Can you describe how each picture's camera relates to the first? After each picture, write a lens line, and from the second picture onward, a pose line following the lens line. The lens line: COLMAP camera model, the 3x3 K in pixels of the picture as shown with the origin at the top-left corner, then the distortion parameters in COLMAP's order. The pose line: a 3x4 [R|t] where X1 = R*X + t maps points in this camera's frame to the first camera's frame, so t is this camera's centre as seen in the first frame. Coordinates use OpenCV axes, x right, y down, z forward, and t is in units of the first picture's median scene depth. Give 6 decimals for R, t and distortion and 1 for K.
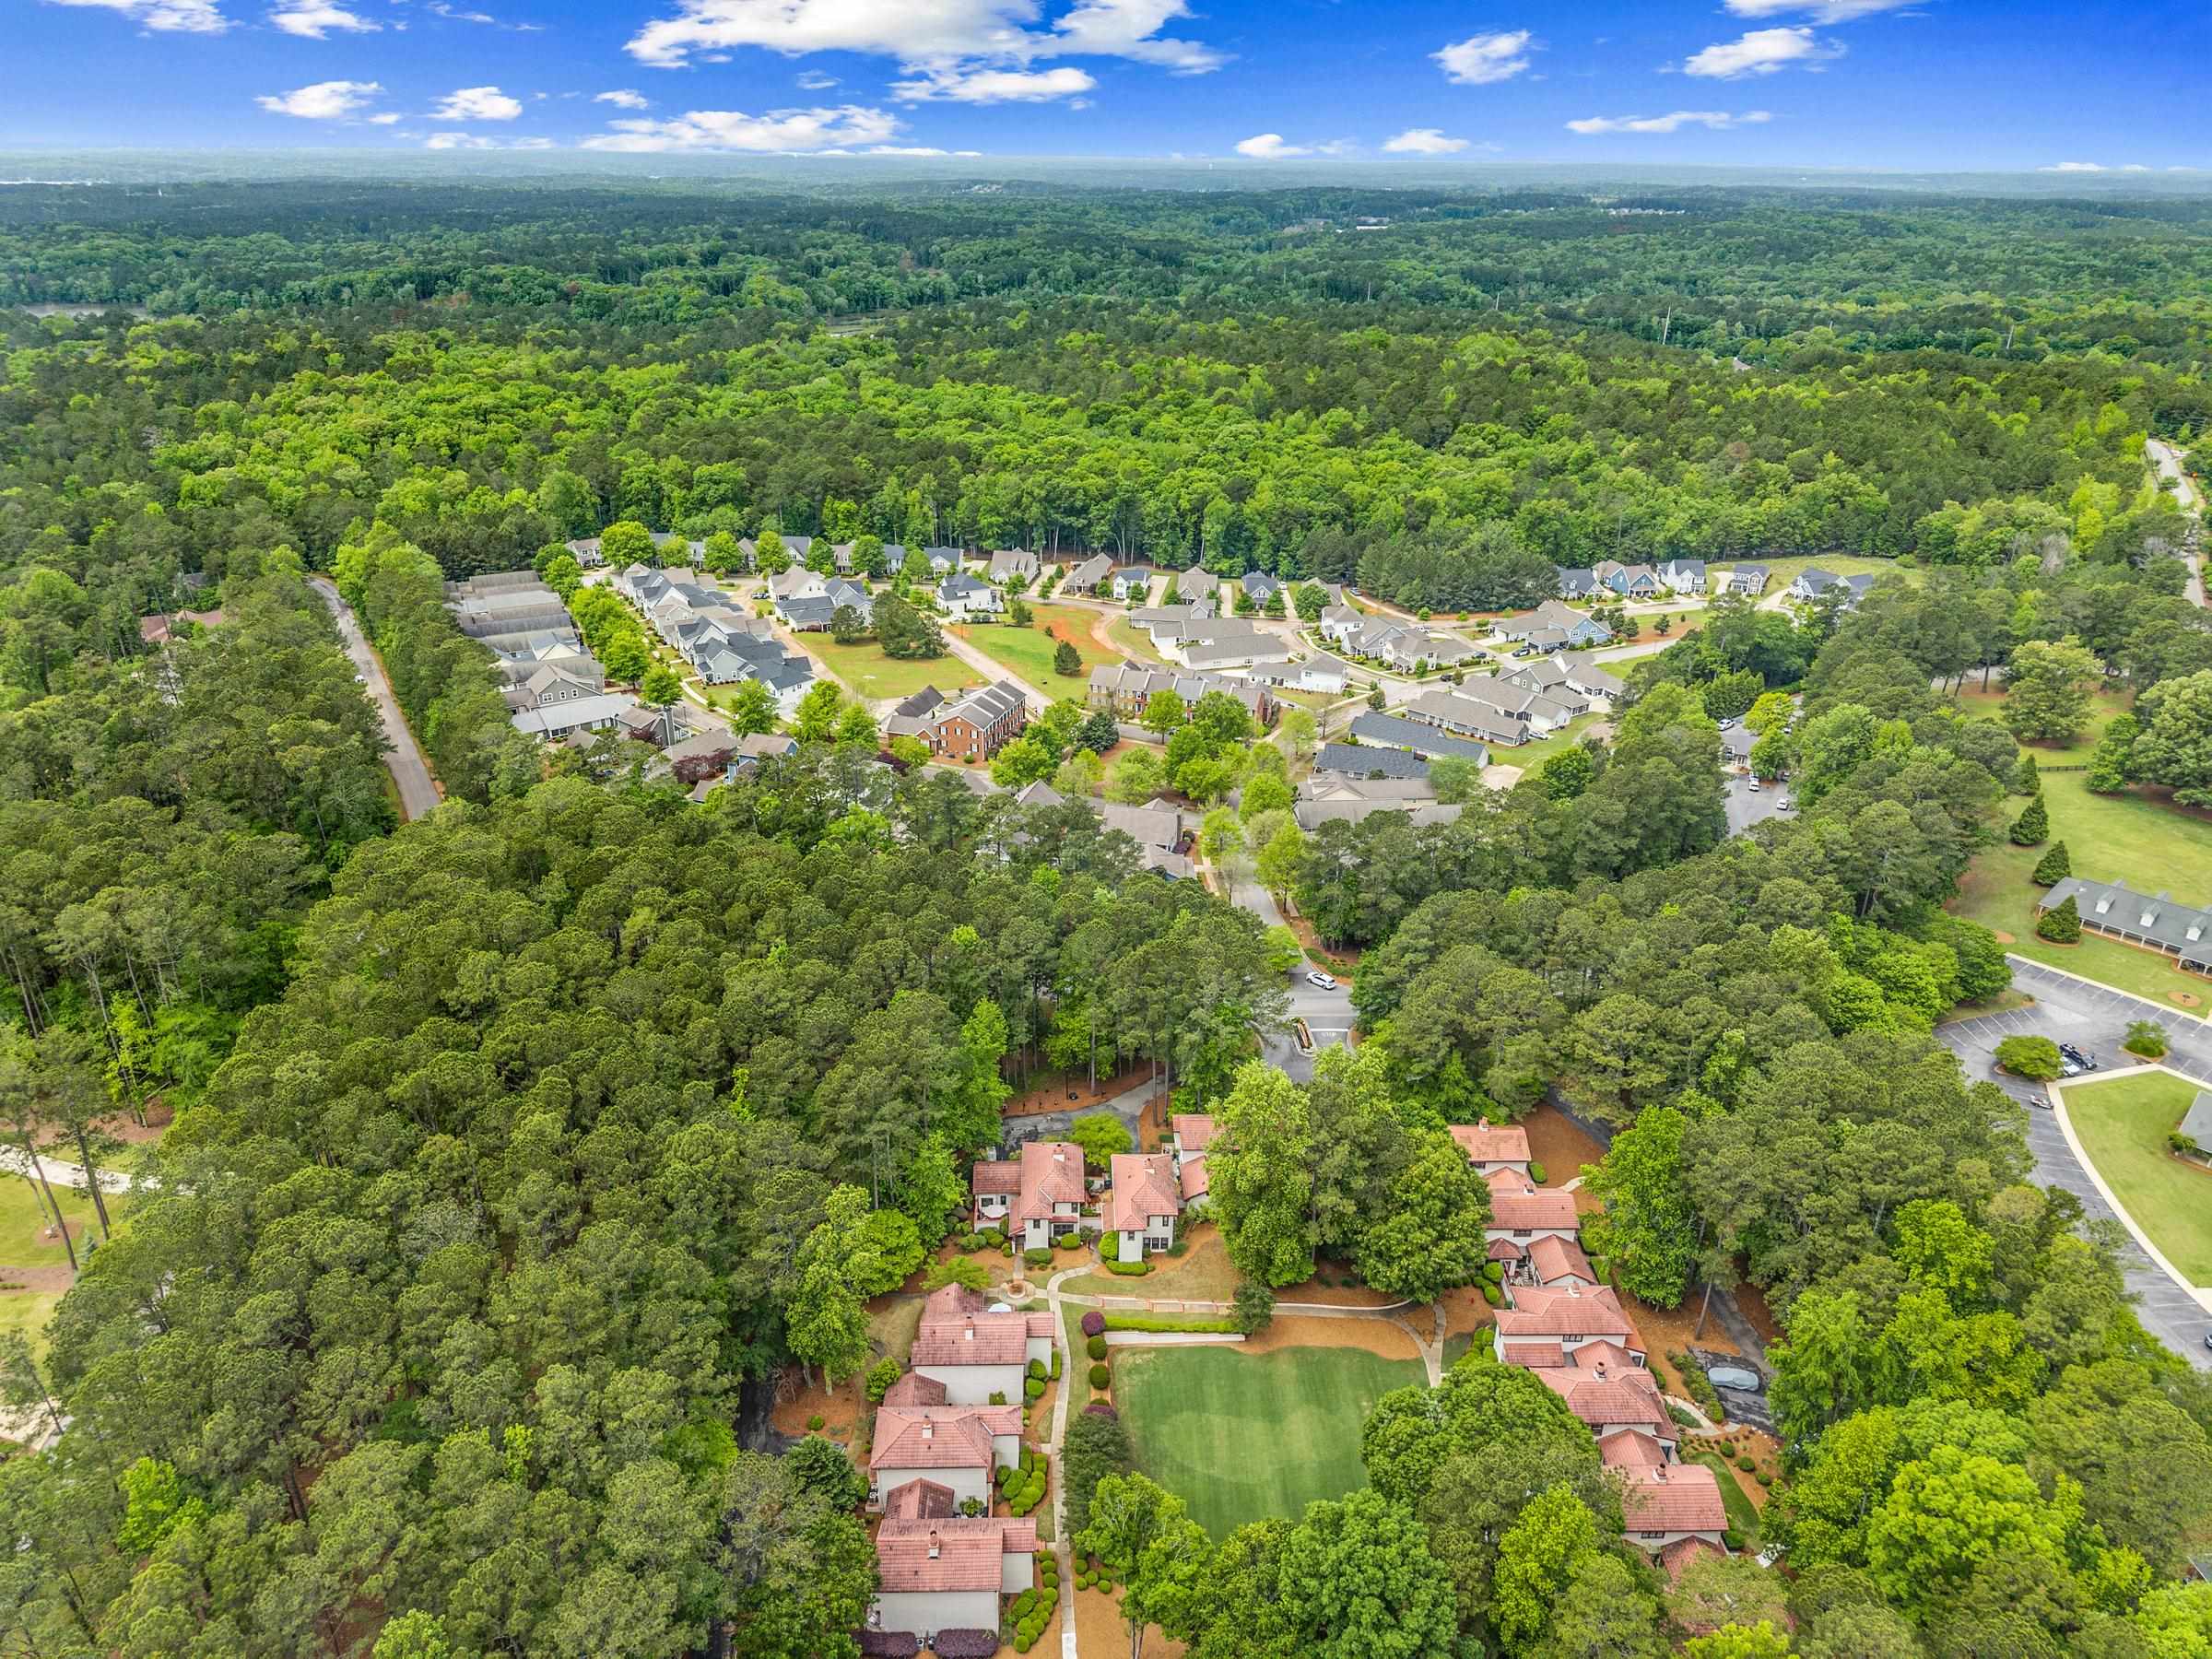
lens RADIAL K [[1511.1, 0, 1106.0], [0, 1511.1, 829.5], [0, 0, 1]] dist [0.036731, -0.004269]
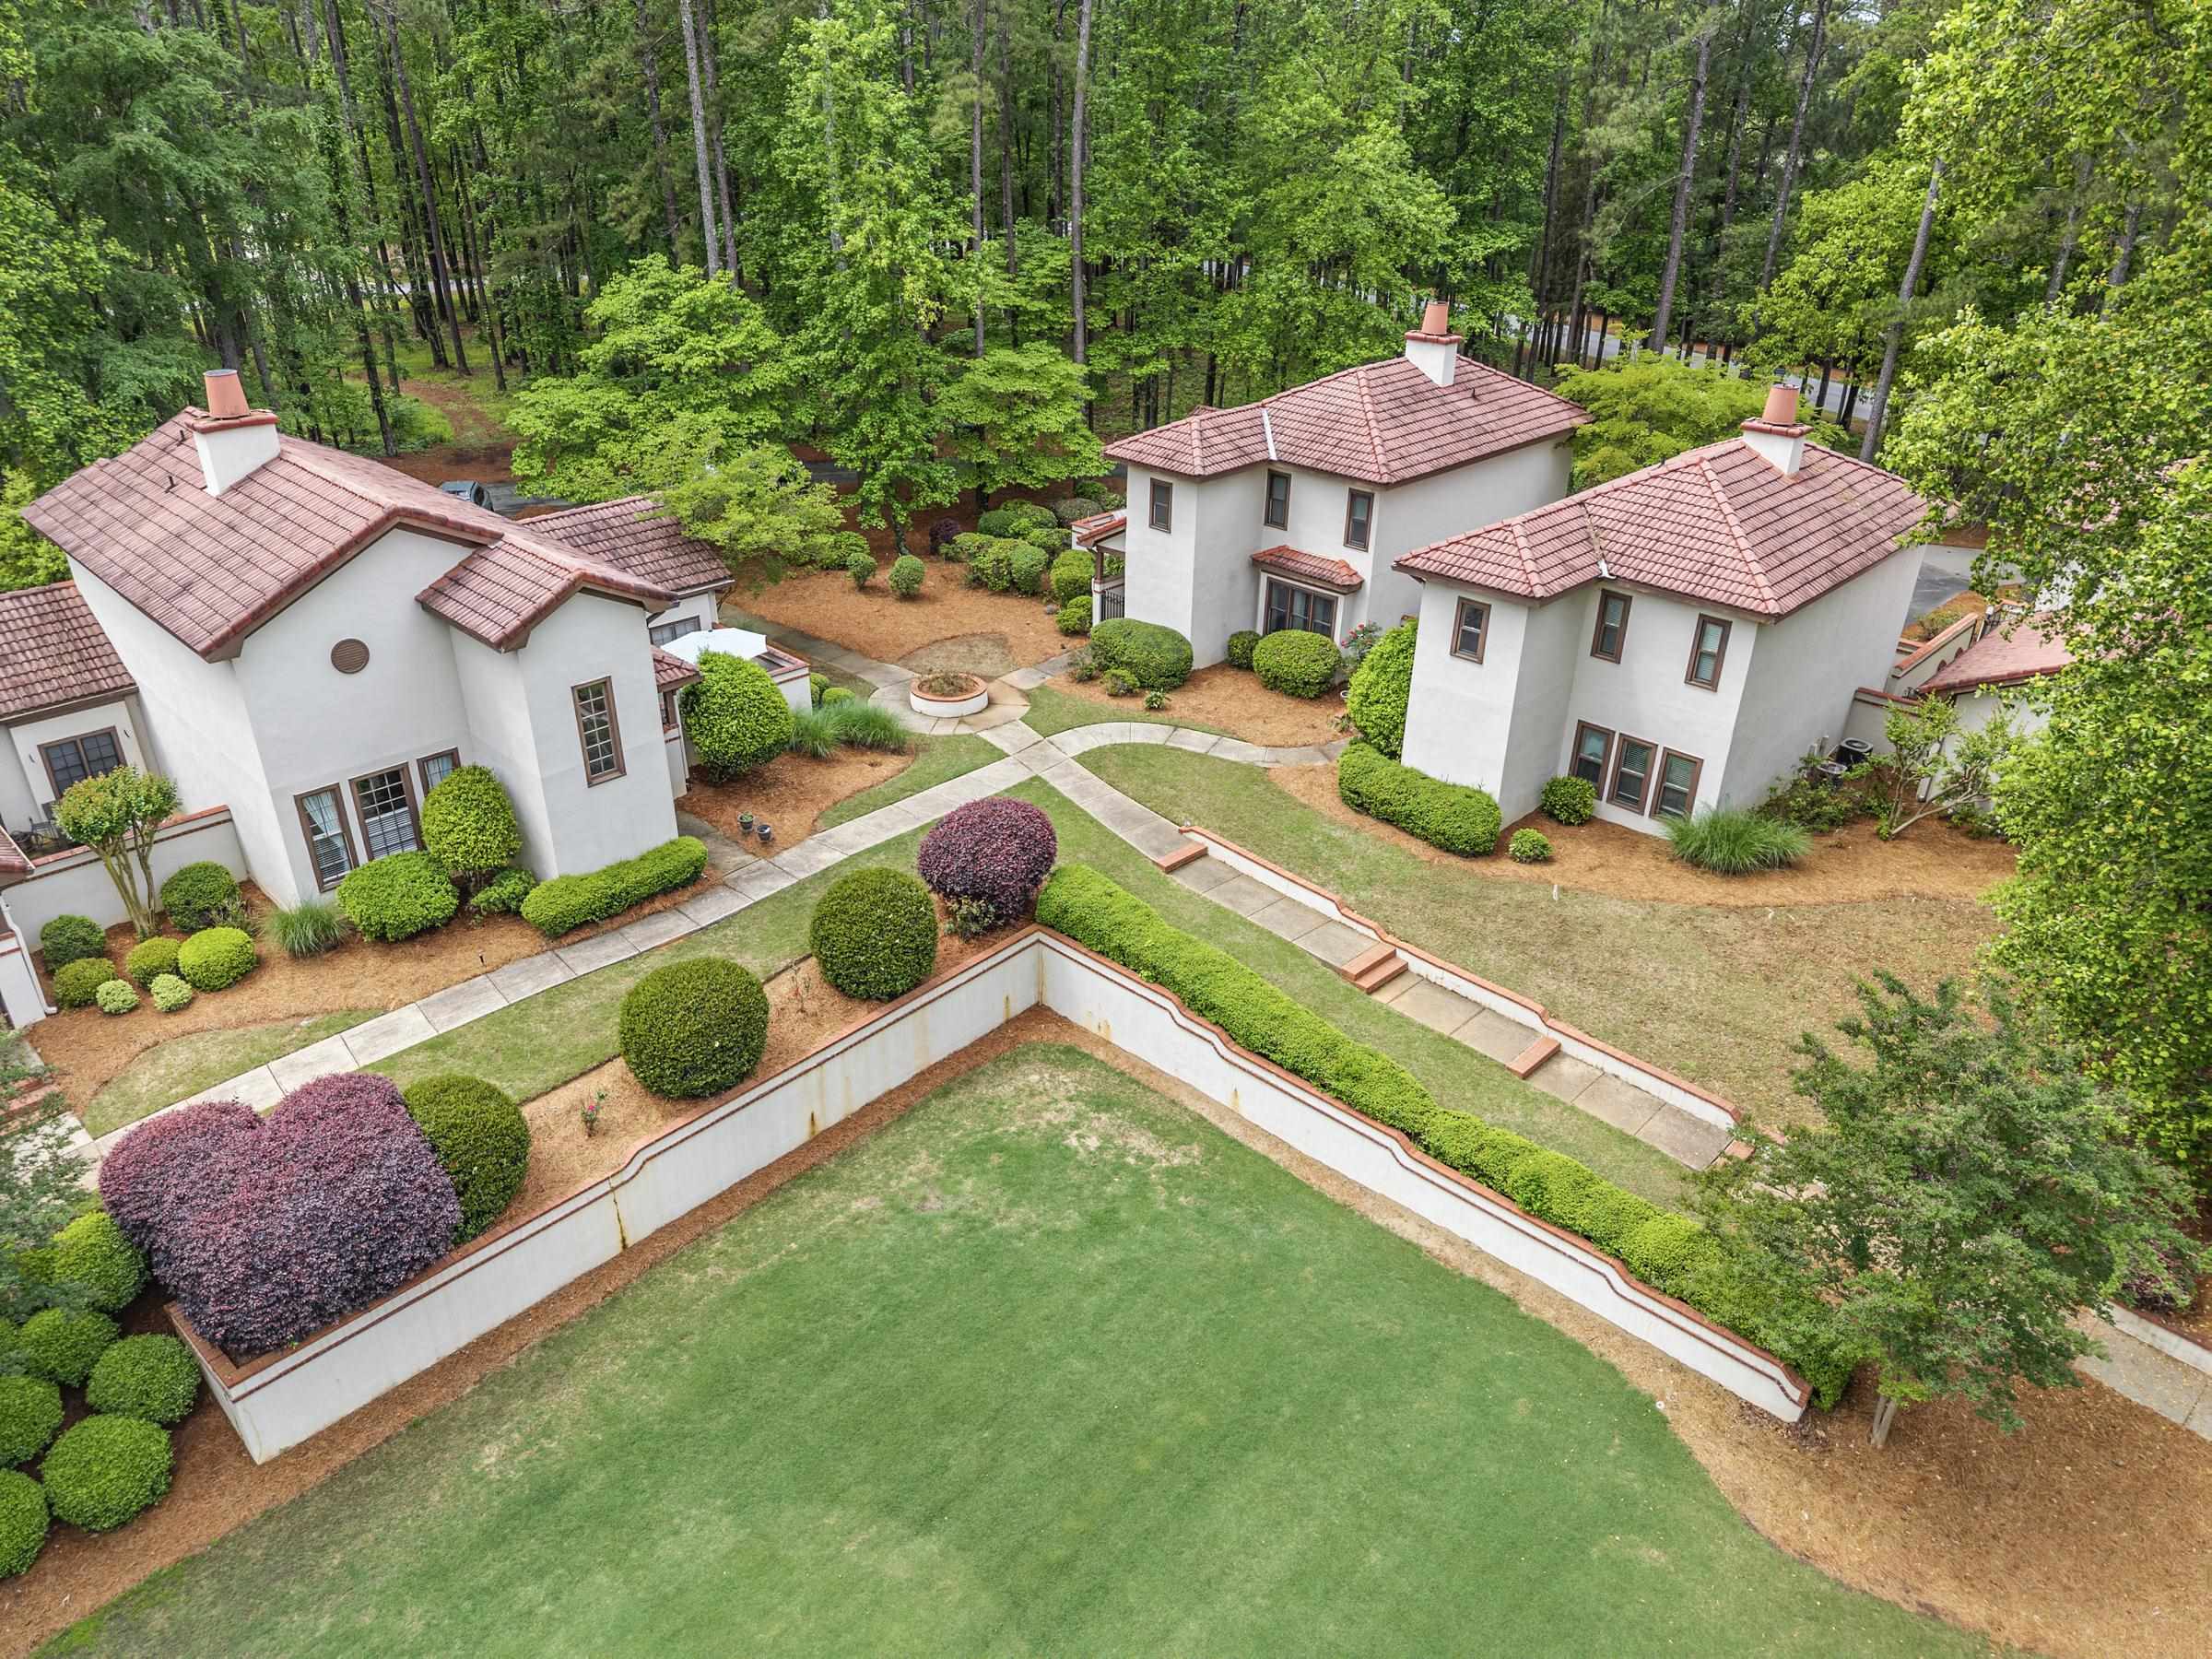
lens RADIAL K [[1511.1, 0, 1106.0], [0, 1511.1, 829.5], [0, 0, 1]] dist [0.036731, -0.004269]
pose [[0.696943, 0.329667, -0.636859, 0.112744], [-0.316097, 0.938367, 0.139821, 0.278923], [0.643702, 0.103862, 0.758195, 0.828006]]
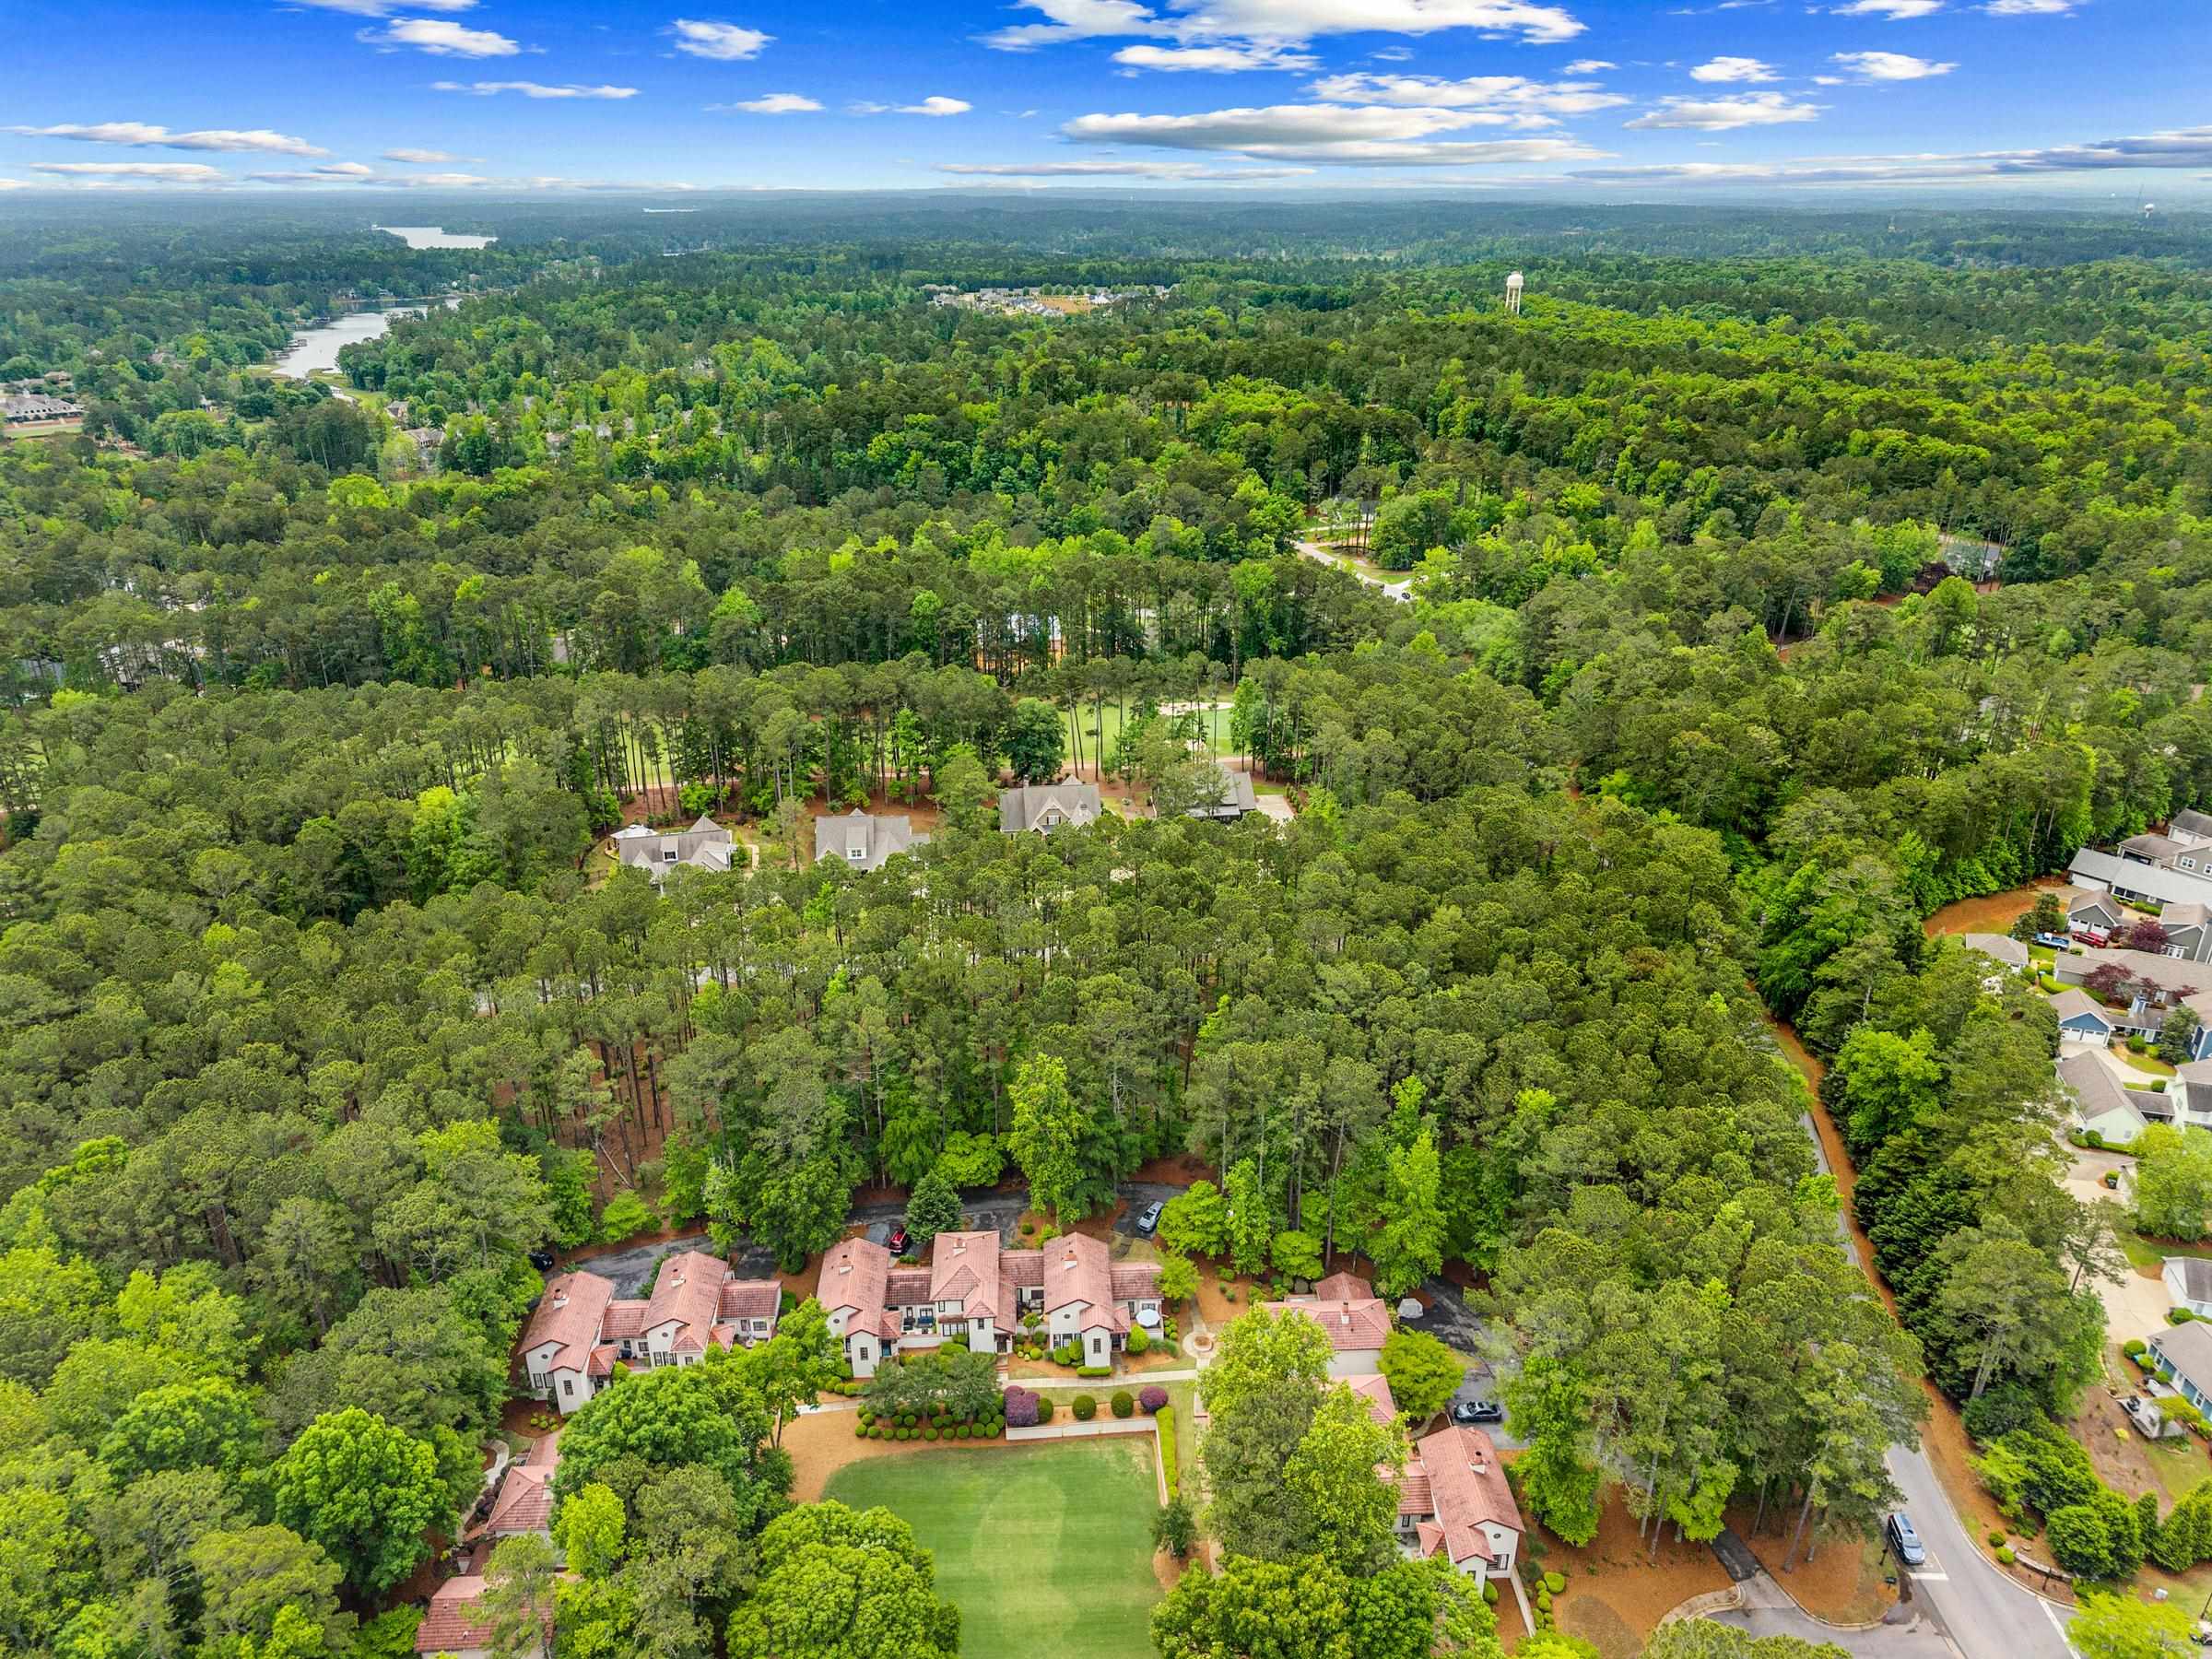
lens RADIAL K [[1511.1, 0, 1106.0], [0, 1511.1, 829.5], [0, 0, 1]] dist [0.036731, -0.004269]
pose [[0.027362, 0.372245, -0.927731, 0.707638], [-0.439719, 0.837947, 0.323251, -0.256204], [0.897719, 0.399096, 0.186611, 0.623120]]
